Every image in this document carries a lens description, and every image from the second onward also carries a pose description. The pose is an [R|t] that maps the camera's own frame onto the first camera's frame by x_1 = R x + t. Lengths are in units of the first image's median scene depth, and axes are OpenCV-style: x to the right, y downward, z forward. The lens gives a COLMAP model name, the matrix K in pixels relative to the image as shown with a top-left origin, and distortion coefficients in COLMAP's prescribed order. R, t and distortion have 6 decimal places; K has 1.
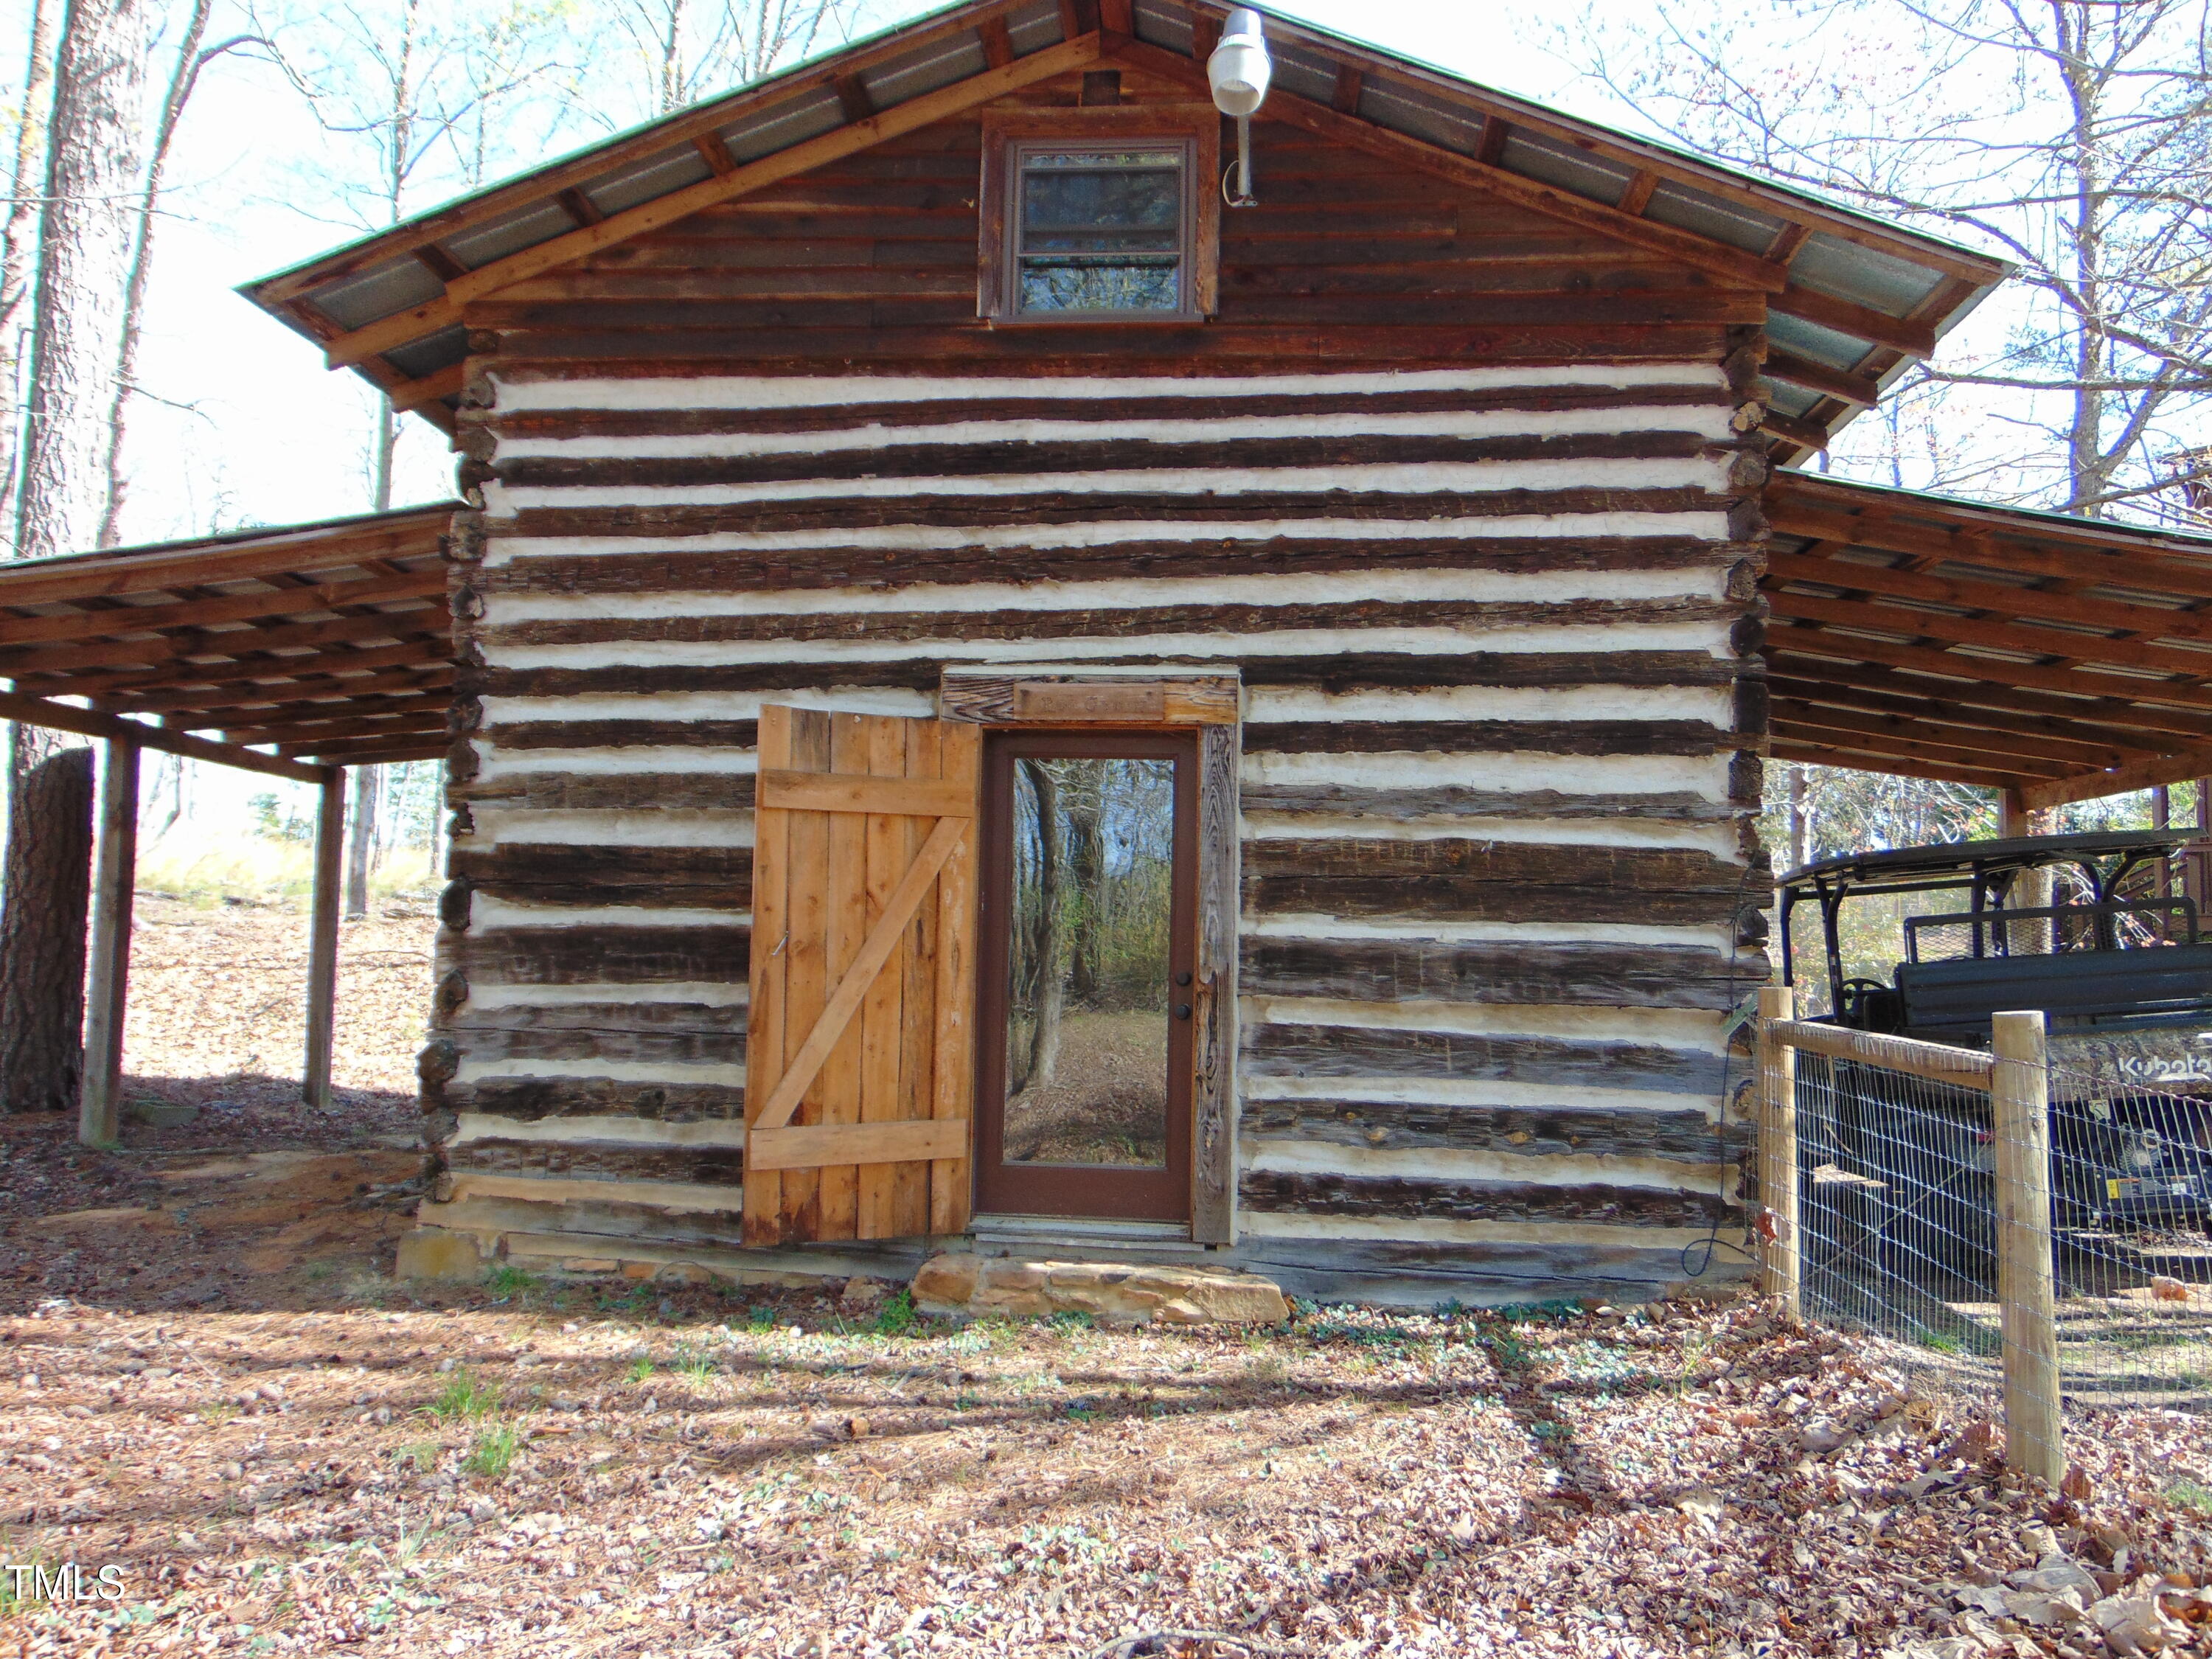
lens RADIAL K [[1609.4, 0, 1098.0], [0, 1609.4, 845.9], [0, 0, 1]] dist [-0.003790, 0.008797]
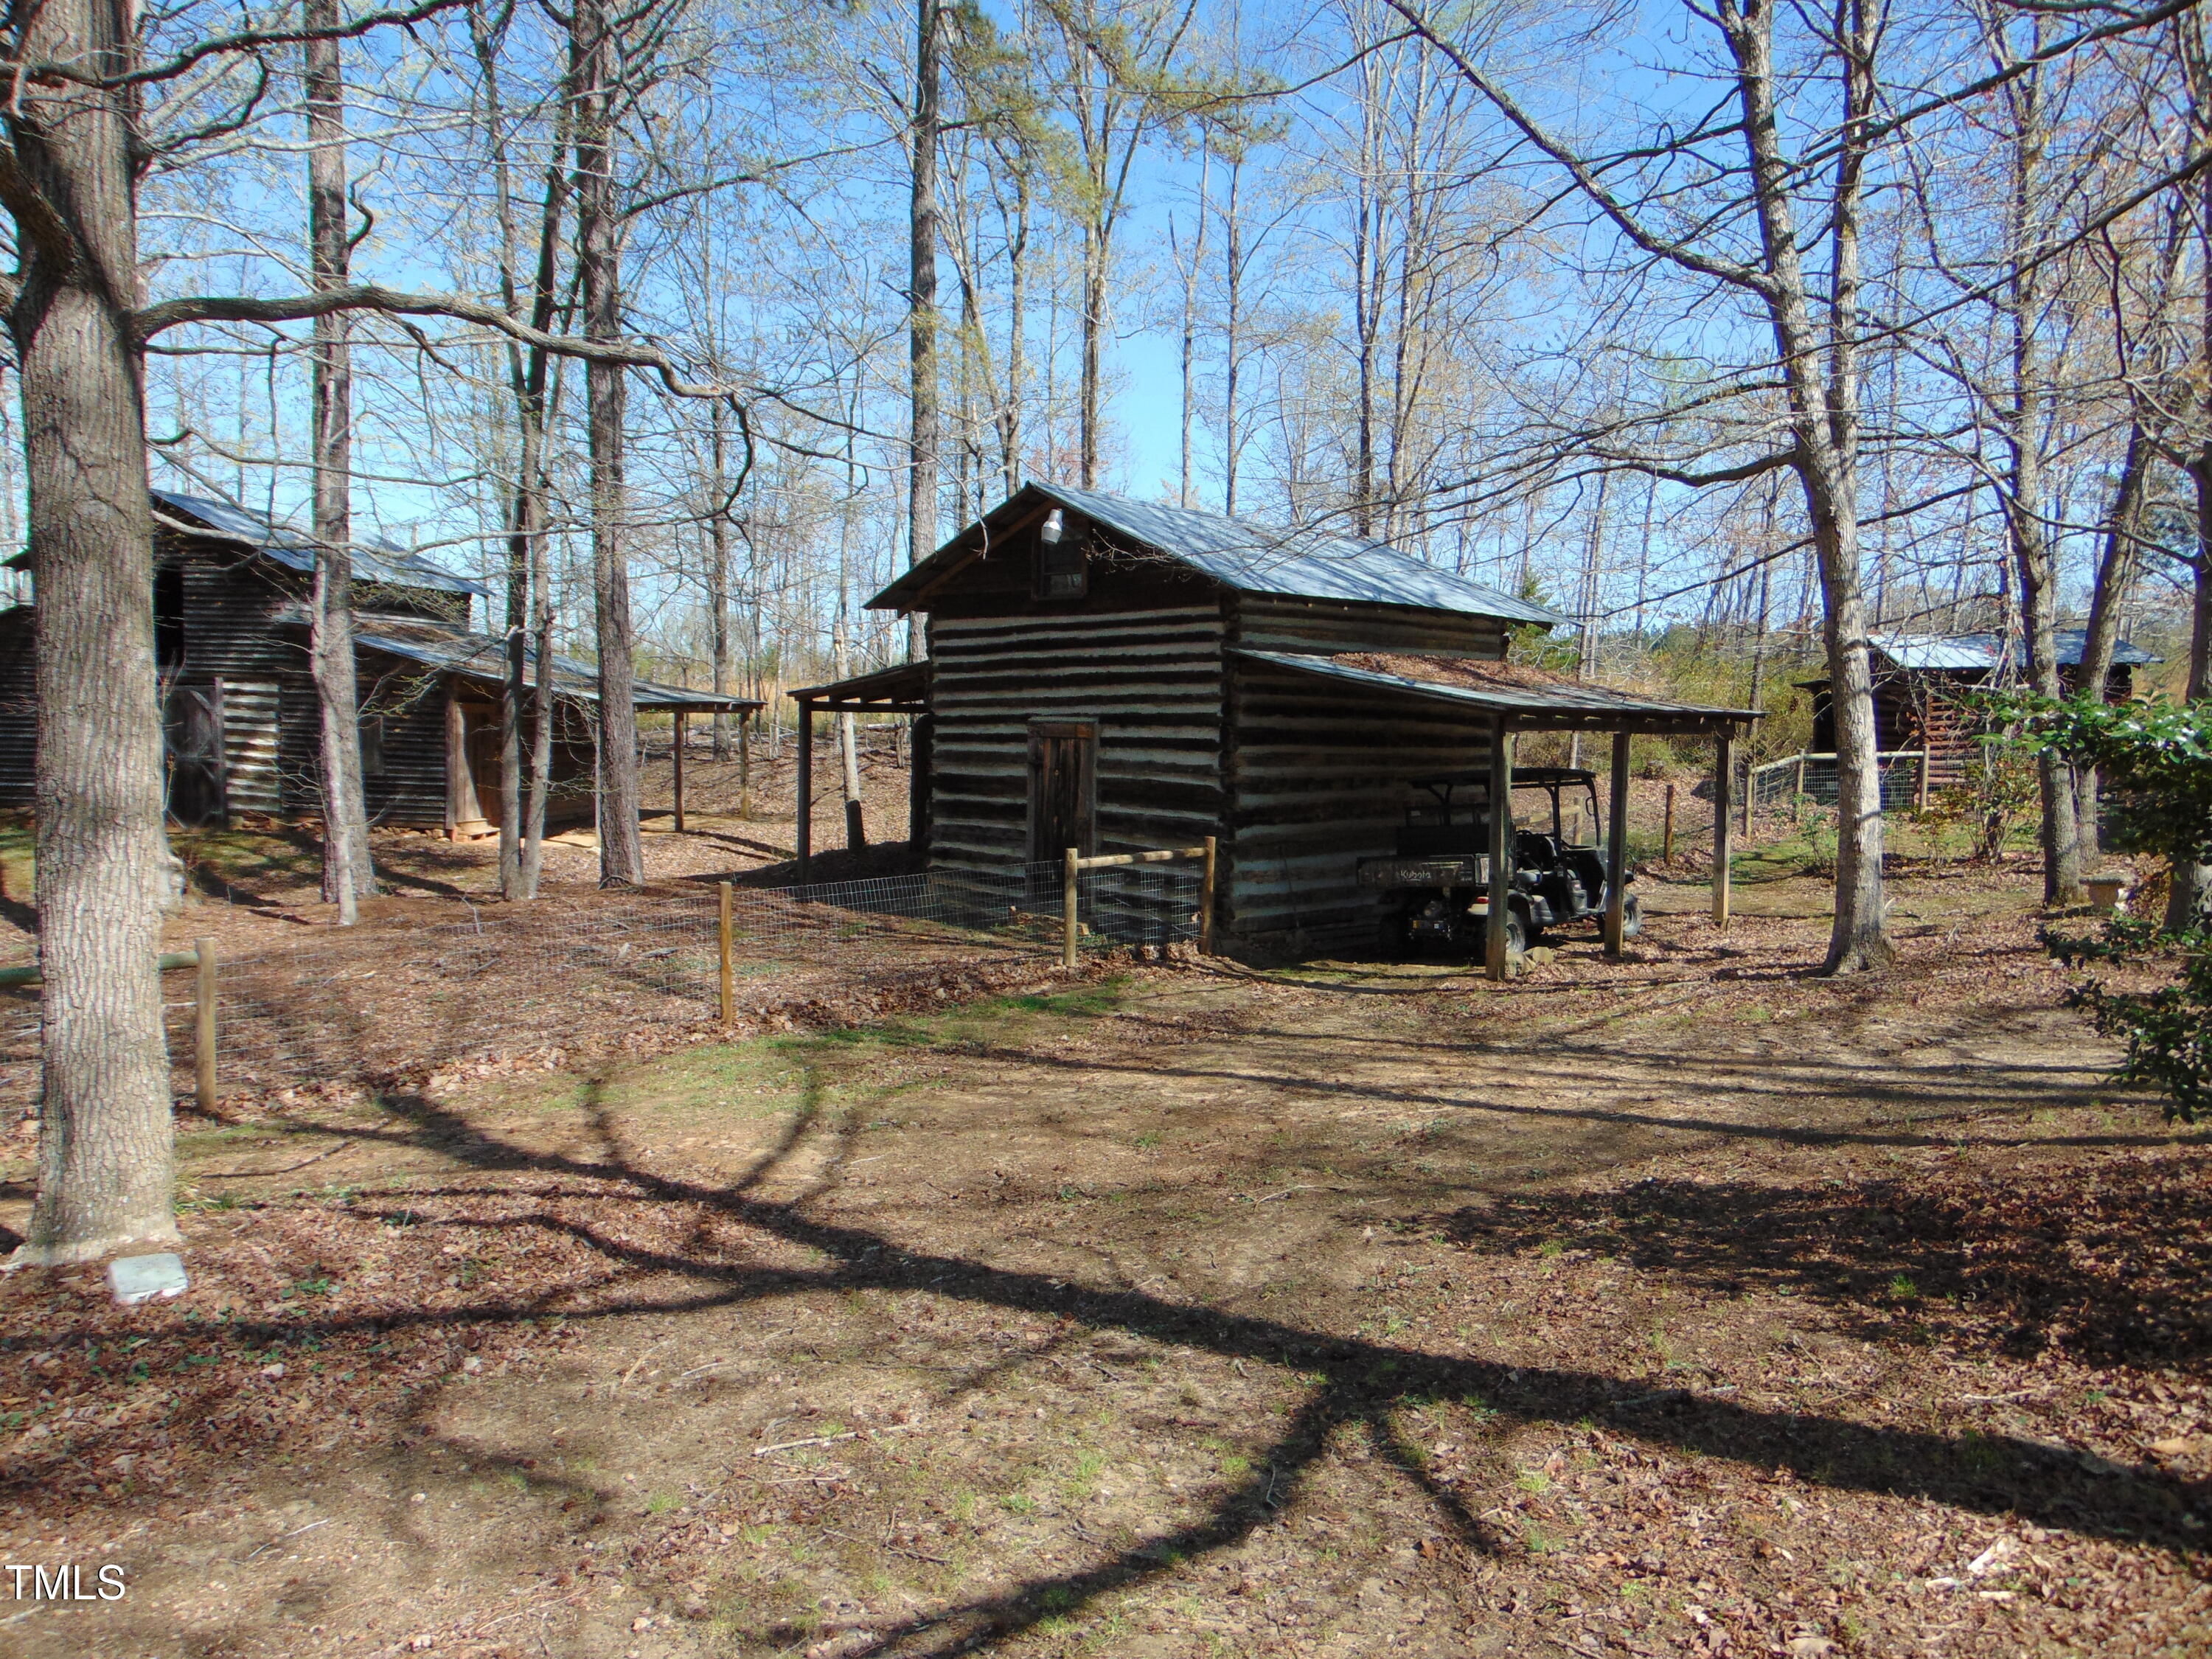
lens RADIAL K [[1609.4, 0, 1098.0], [0, 1609.4, 845.9], [0, 0, 1]] dist [-0.003790, 0.008797]
pose [[0.746036, 0.045565, -0.664345, 1.997949], [0.049262, 0.991146, 0.123298, -0.237673], [0.664081, -0.124711, 0.737186, -1.147688]]
